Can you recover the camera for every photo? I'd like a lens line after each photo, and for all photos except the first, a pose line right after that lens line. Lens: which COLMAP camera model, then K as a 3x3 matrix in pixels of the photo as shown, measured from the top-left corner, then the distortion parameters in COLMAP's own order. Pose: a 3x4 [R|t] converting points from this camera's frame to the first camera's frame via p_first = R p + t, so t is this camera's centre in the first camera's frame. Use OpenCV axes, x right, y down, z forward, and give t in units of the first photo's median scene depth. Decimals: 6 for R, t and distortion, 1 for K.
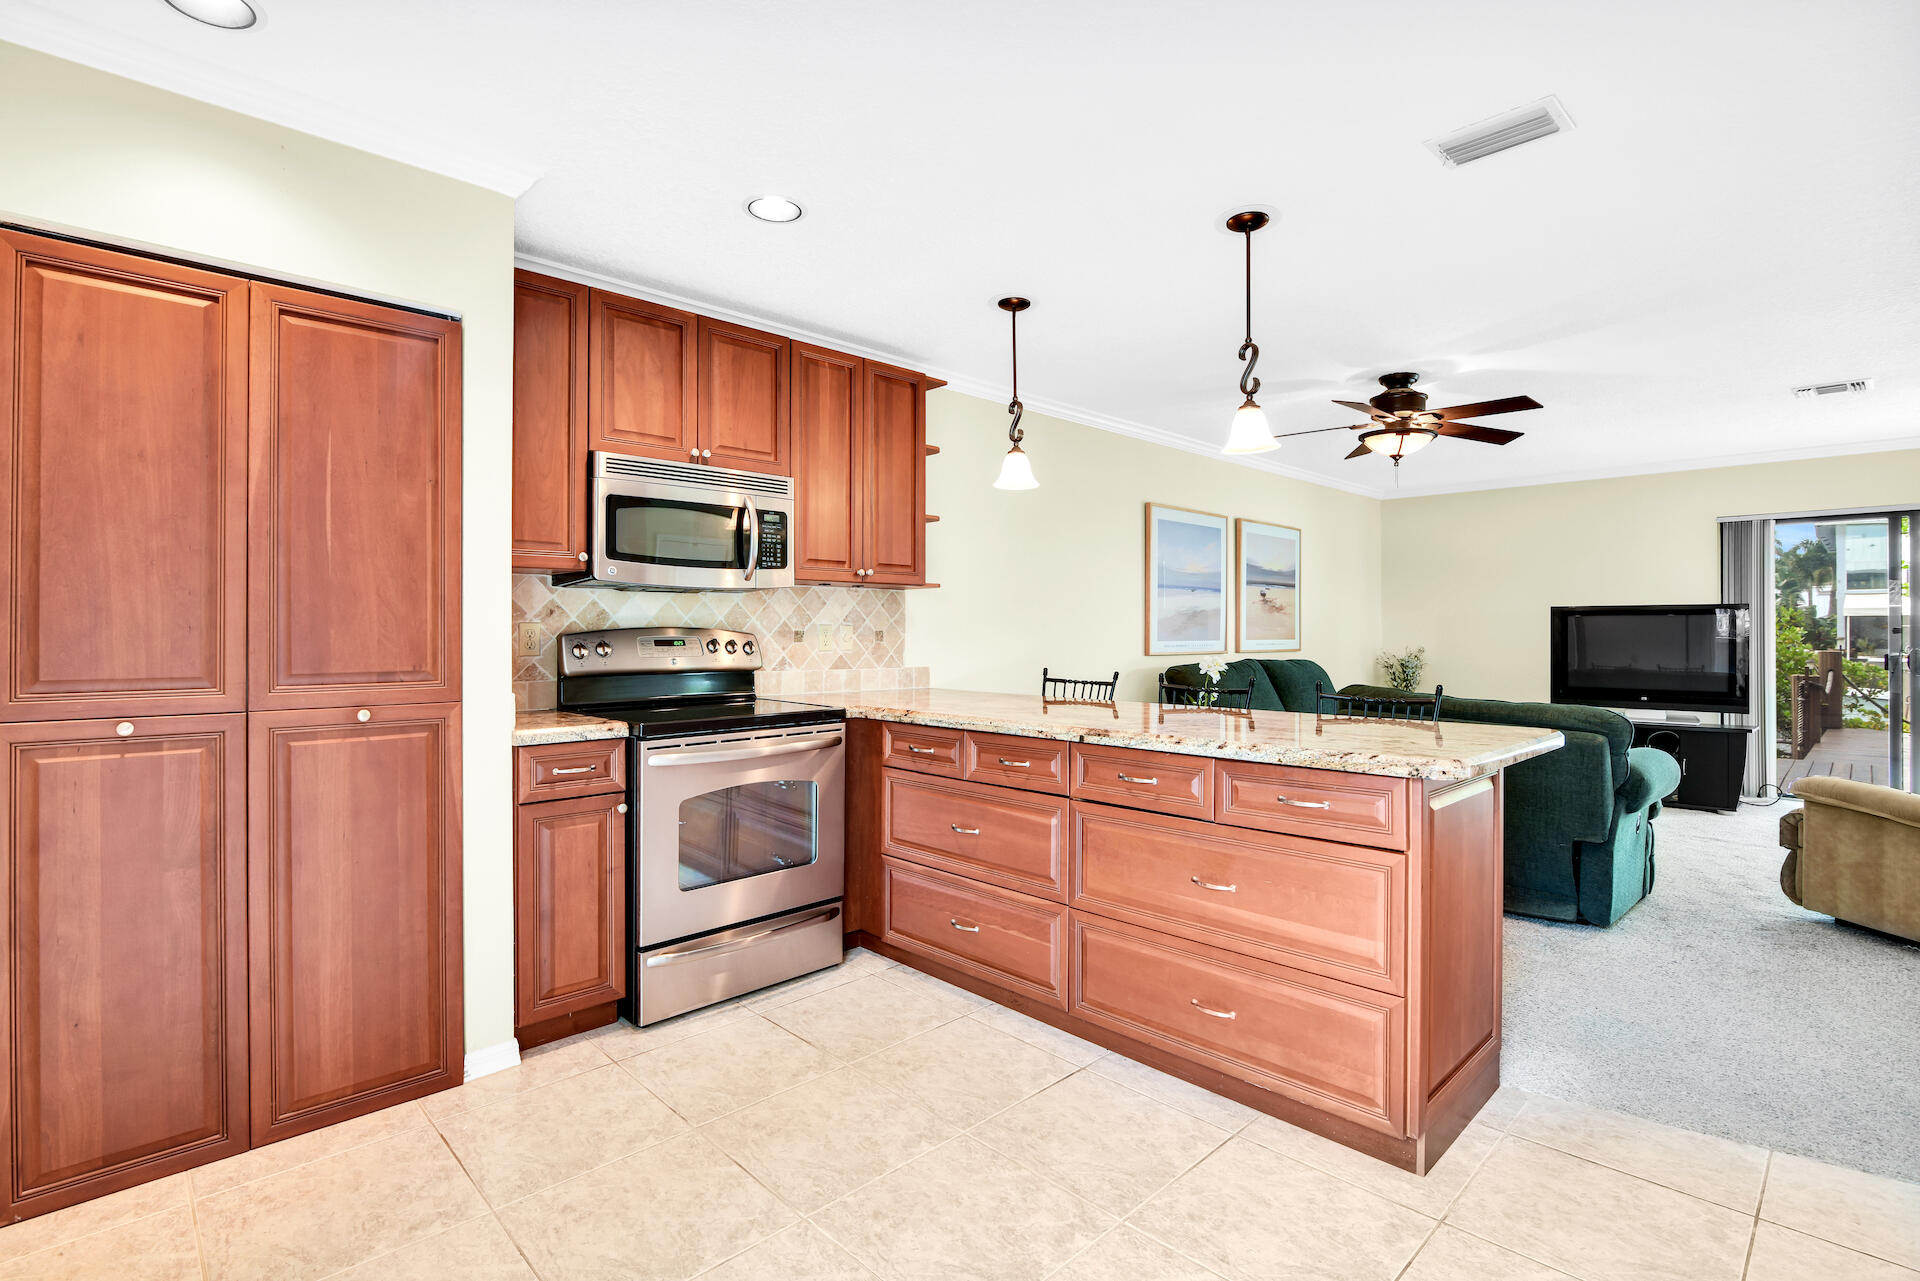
lens RADIAL K [[901.7, 0, 953.9], [0, 901.7, 650.1], [0, 0, 1]] dist [-0.018109, 0.001221]
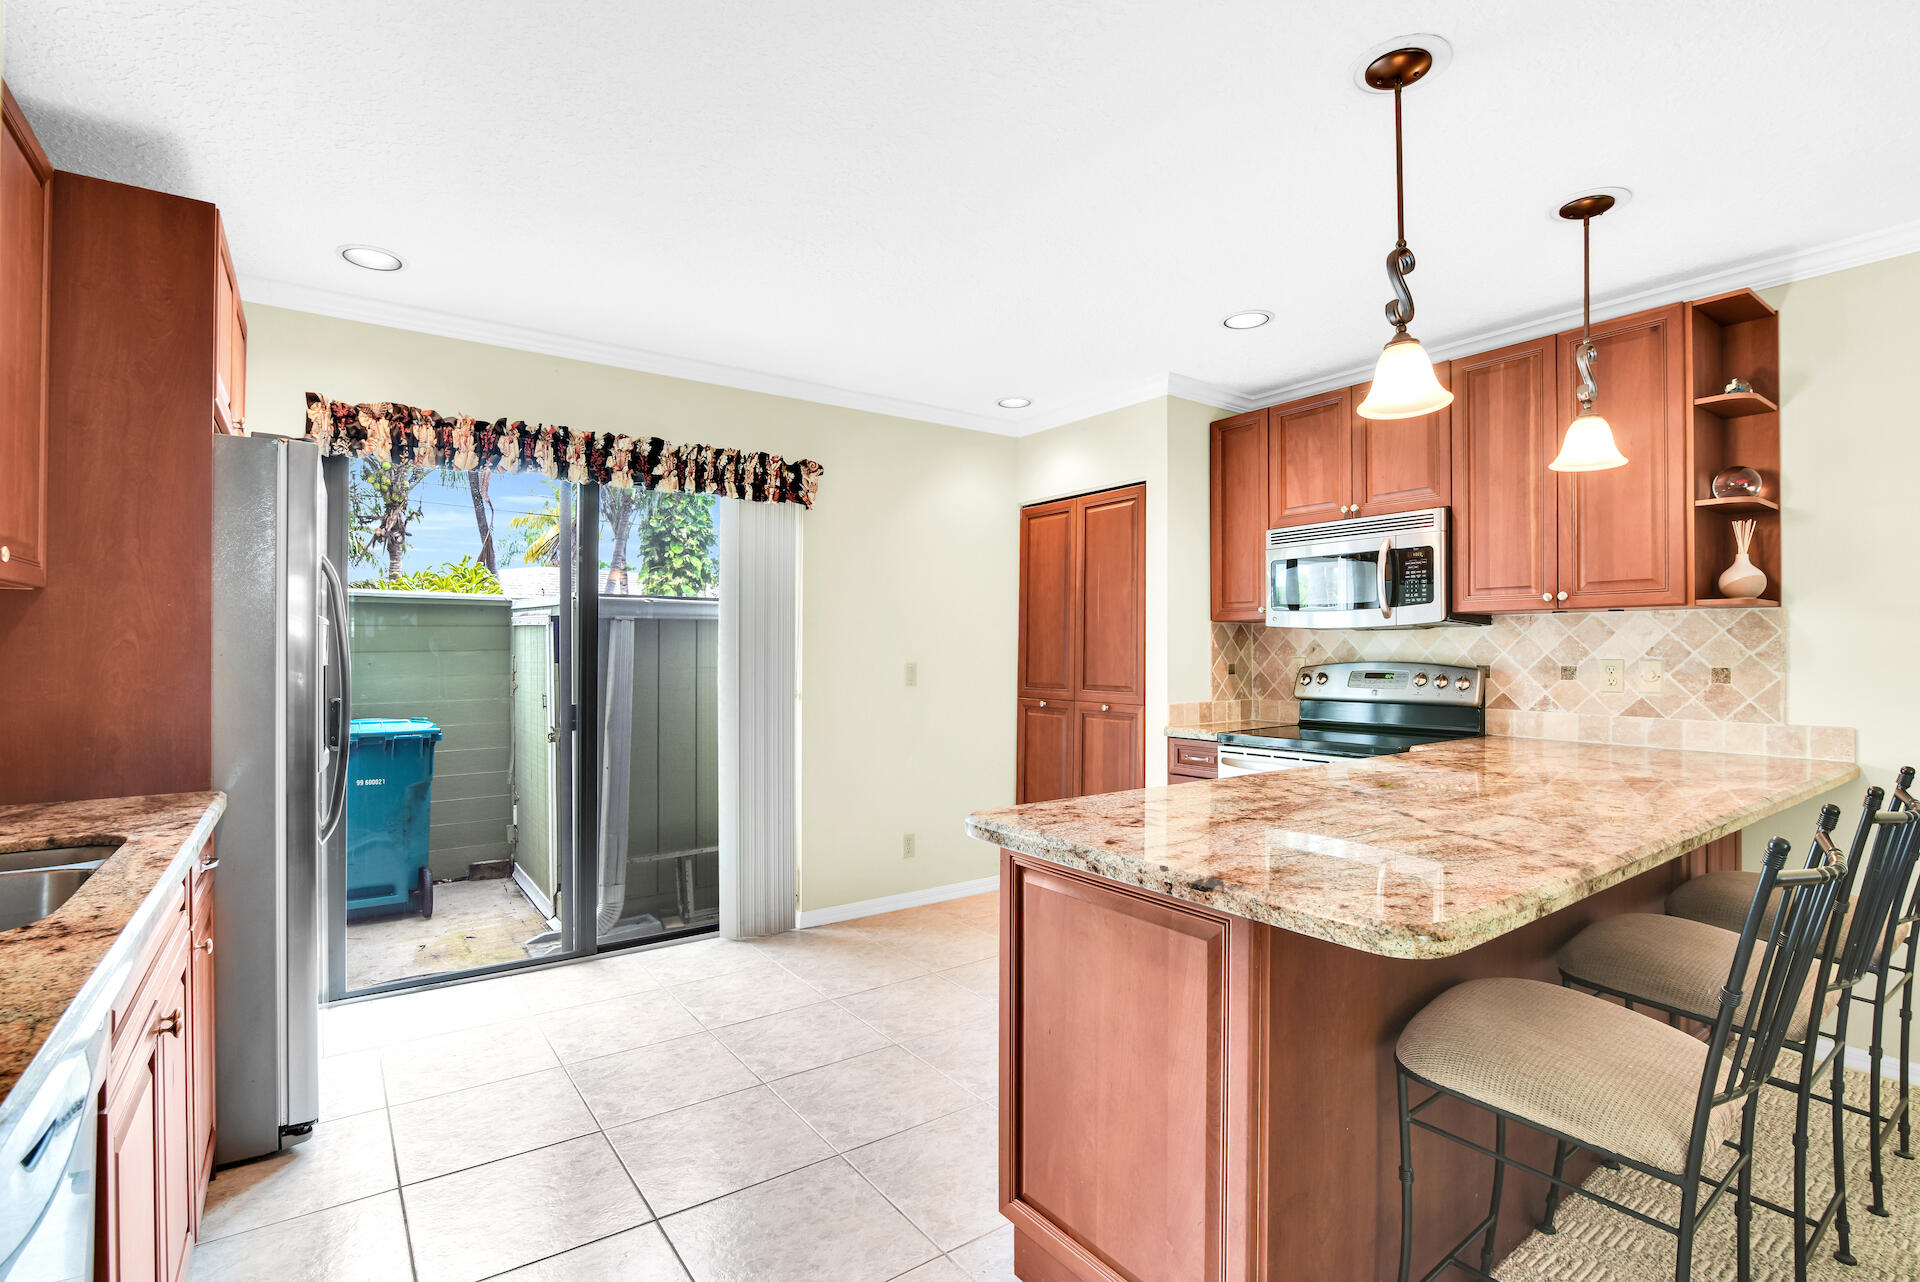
lens RADIAL K [[901.7, 0, 953.9], [0, 901.7, 650.6], [0, 0, 1]] dist [-0.018109, 0.001221]
pose [[-0.144682, -0.002235, -0.989476, 0.847990], [-0.018971, 0.999820, 0.000516, -0.029575], [0.989296, 0.018846, -0.144699, 0.632290]]
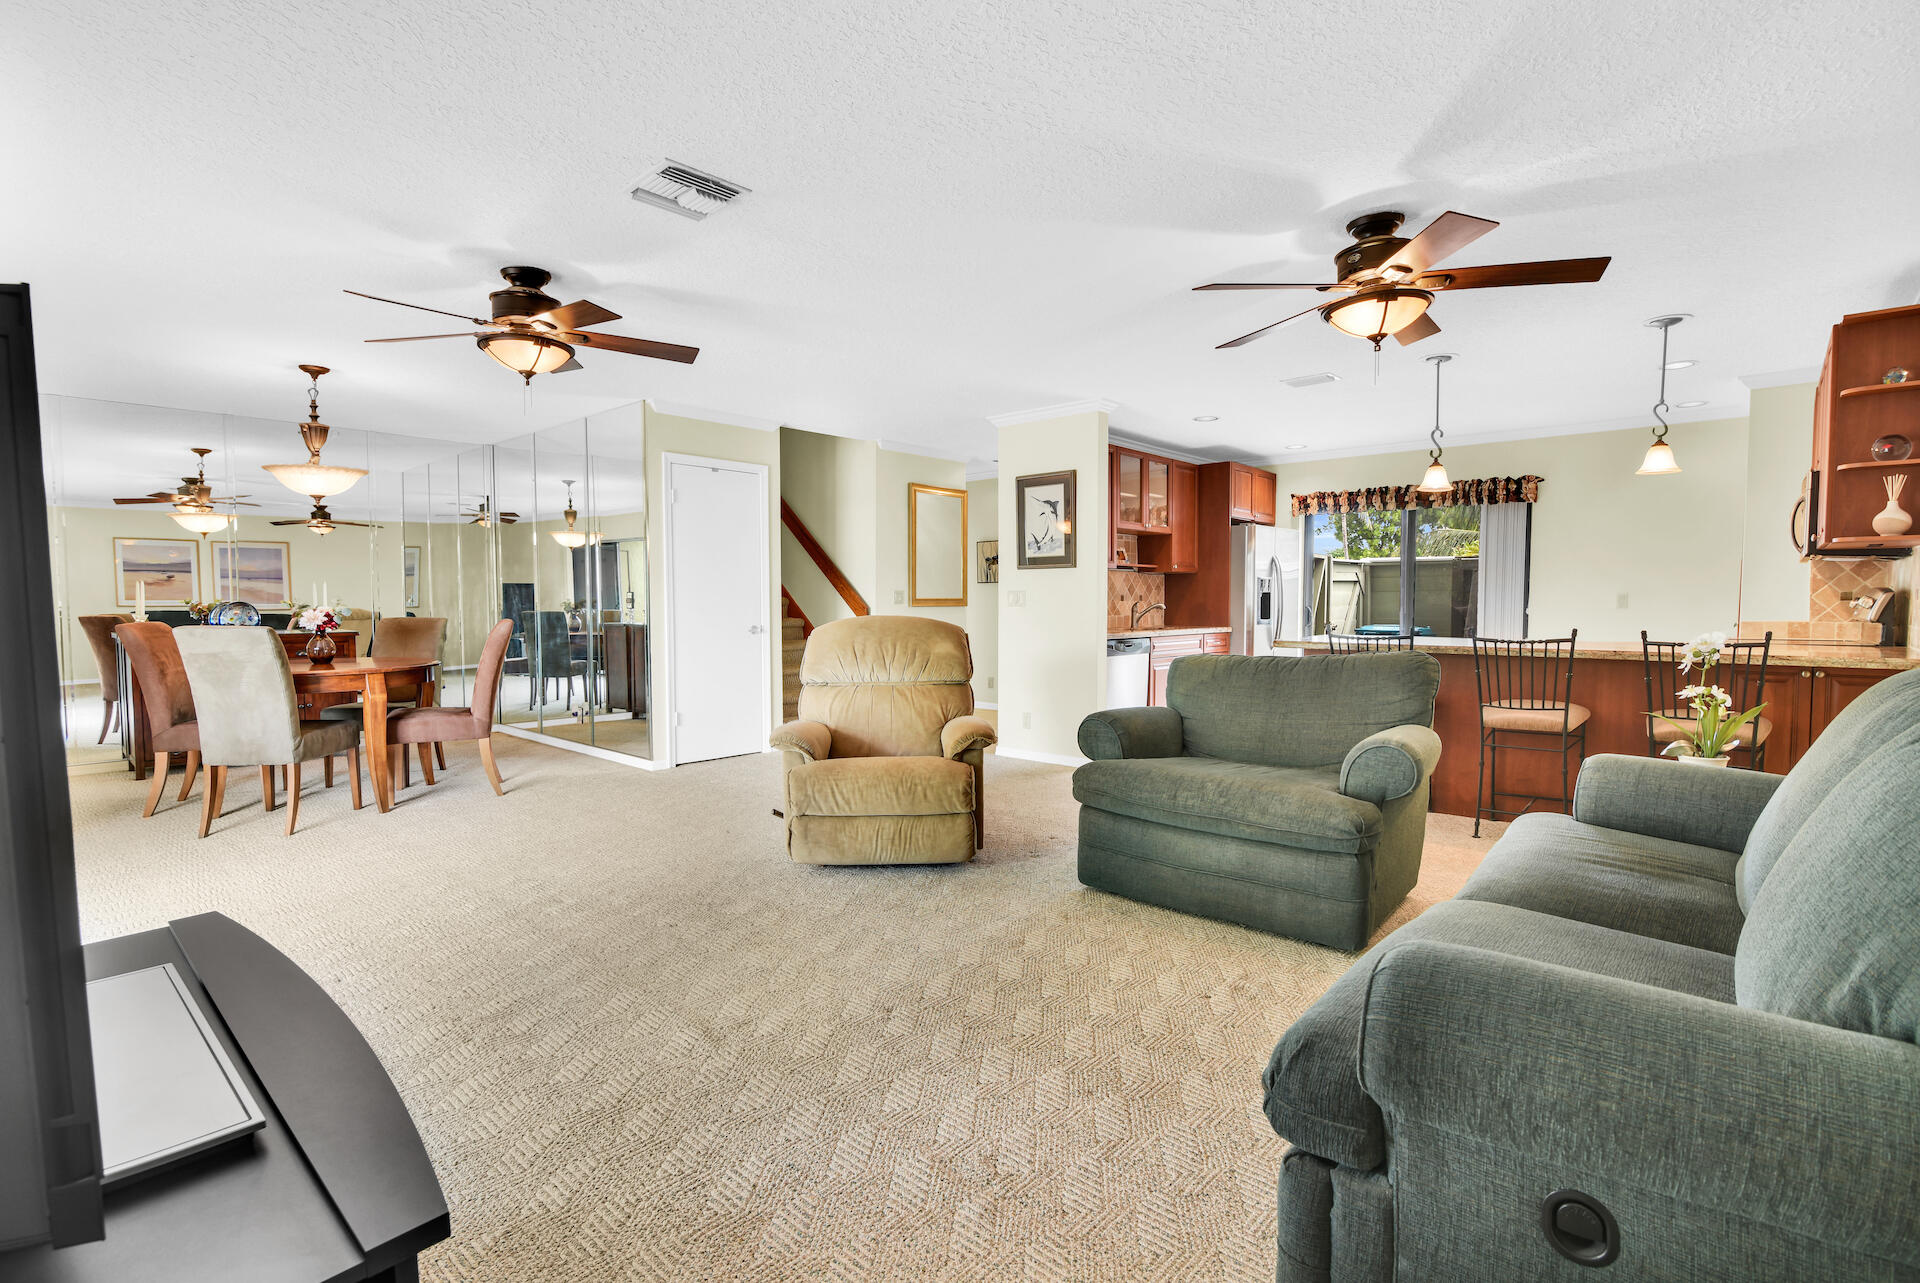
lens RADIAL K [[901.7, 0, 953.9], [0, 901.7, 651.1], [0, 0, 1]] dist [-0.018109, 0.001221]
pose [[-0.997663, 0.005417, -0.068118, 1.148388], [0.000259, 0.997146, 0.075502, -0.031257], [0.068332, 0.075308, -0.994816, 2.248099]]
